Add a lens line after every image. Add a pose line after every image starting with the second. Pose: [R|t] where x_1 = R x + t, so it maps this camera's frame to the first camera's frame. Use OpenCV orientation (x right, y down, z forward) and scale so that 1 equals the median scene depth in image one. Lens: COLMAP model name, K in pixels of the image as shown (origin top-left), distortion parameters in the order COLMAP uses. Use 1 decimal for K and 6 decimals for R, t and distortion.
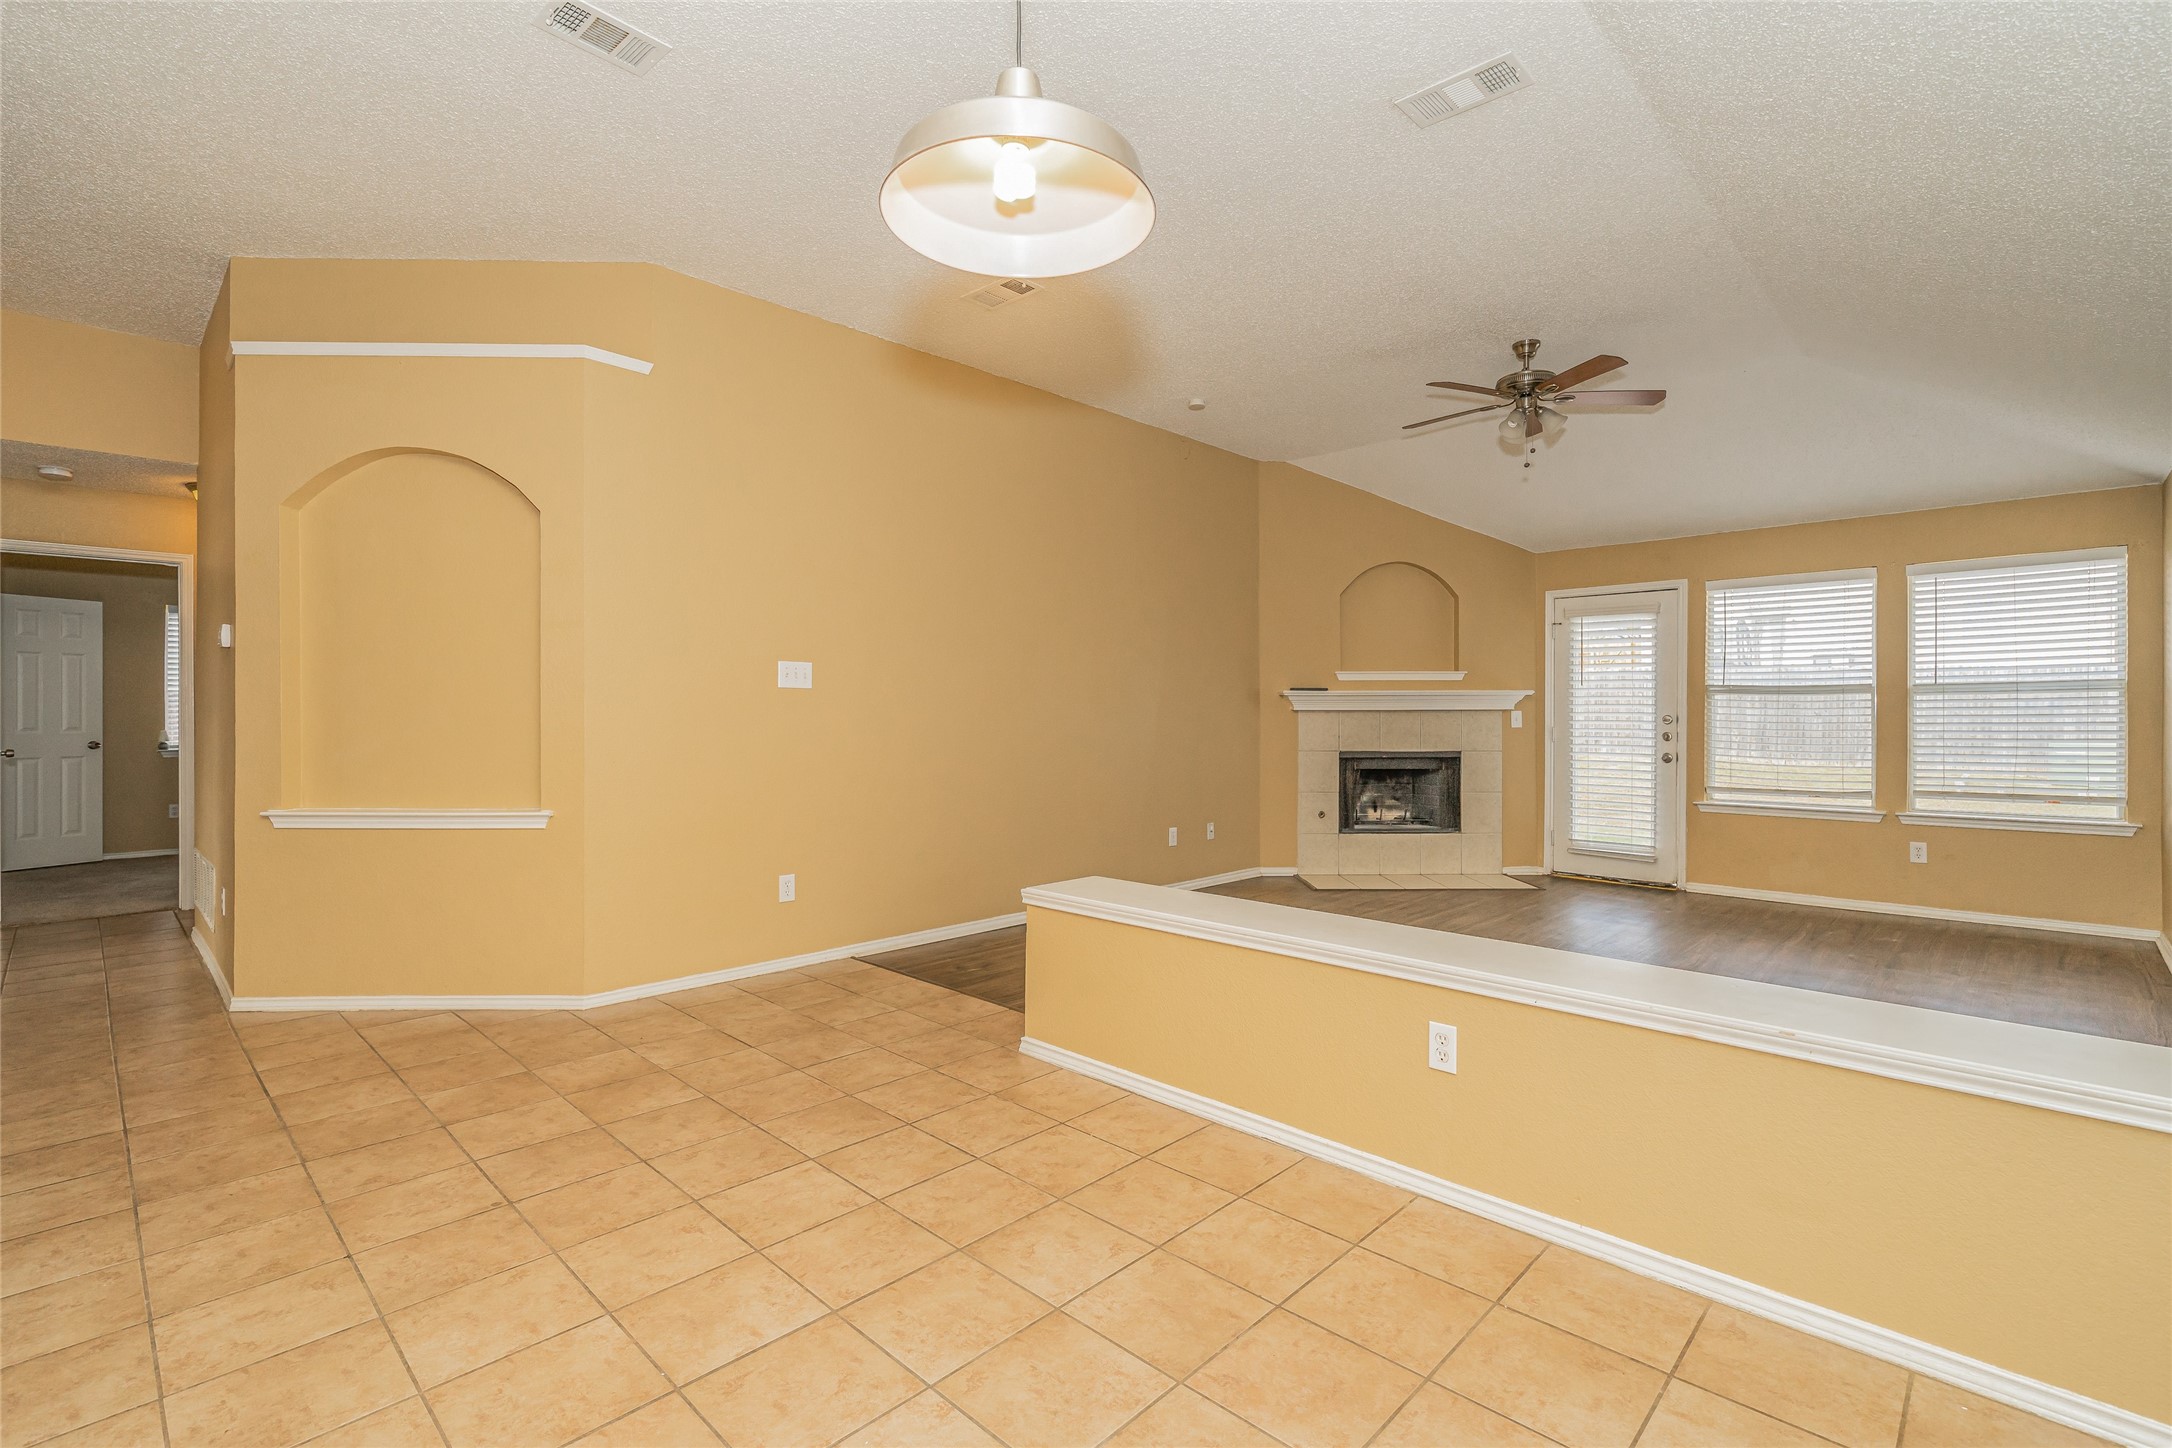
lens RADIAL K [[975.9, 0, 1079.3], [0, 975.9, 720.2], [0, 0, 1]] dist [-0.002592, 0.000247]
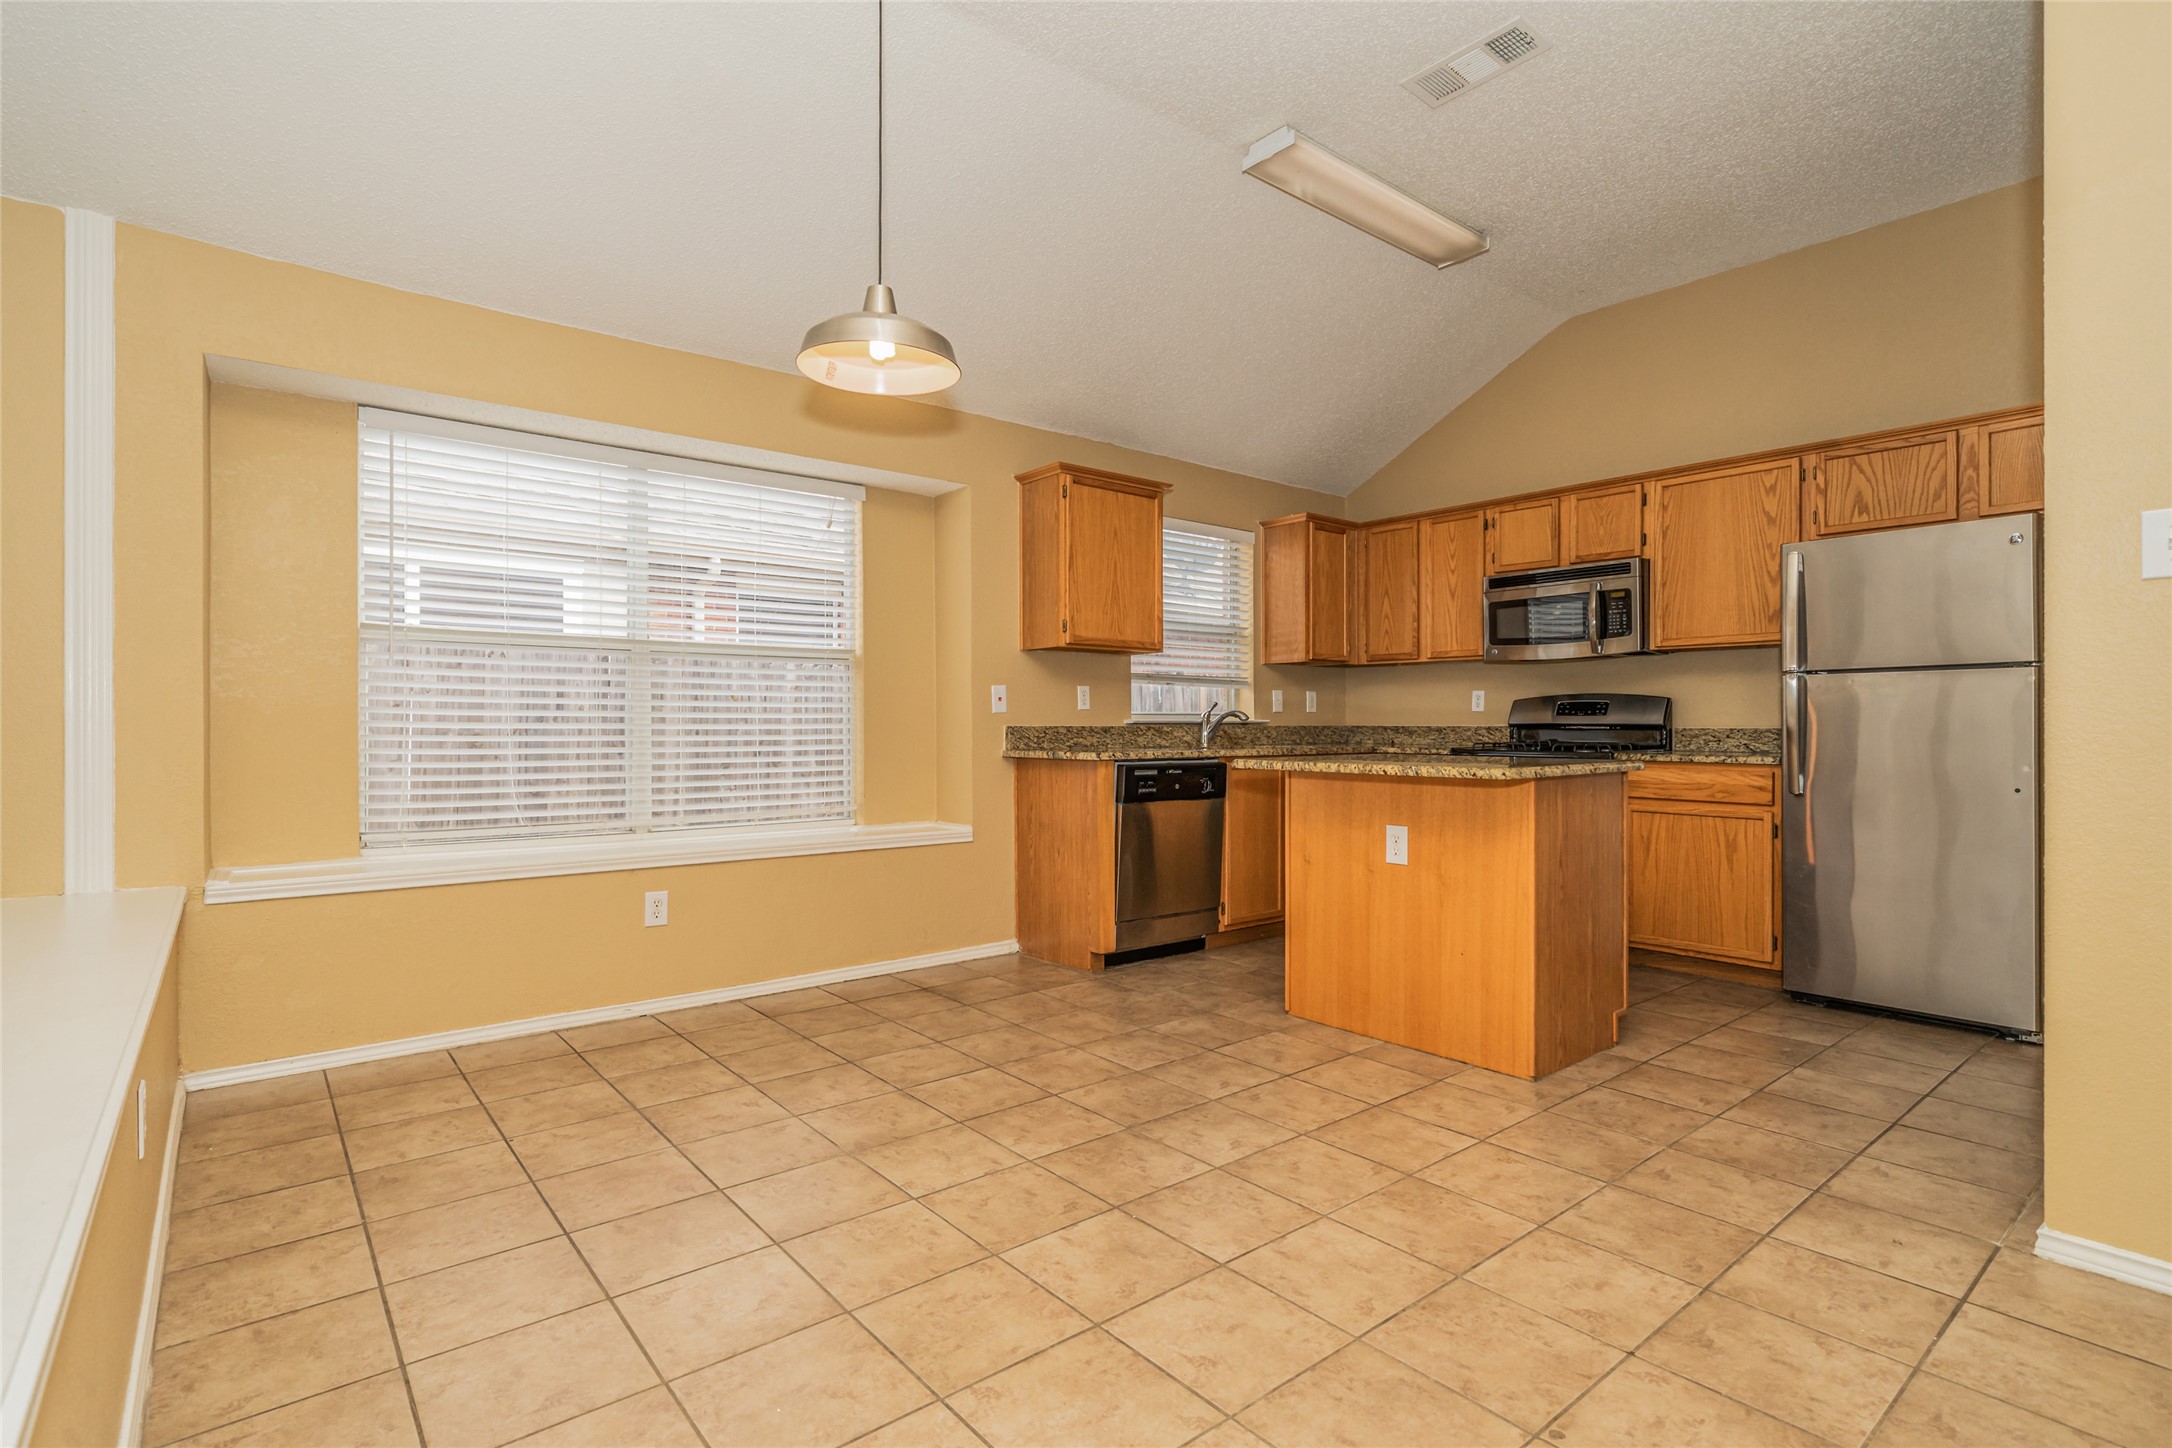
lens RADIAL K [[1052.6, 0, 1088.4], [0, 1052.6, 721.1], [0, 0, 1]] dist [-0.000561, -0.000115]
pose [[-0.993825, -0.002443, 0.110933, -0.128840], [-0.001991, 0.999989, 0.004186, 0.016834], [-0.110942, 0.003939, -0.993819, 0.570782]]
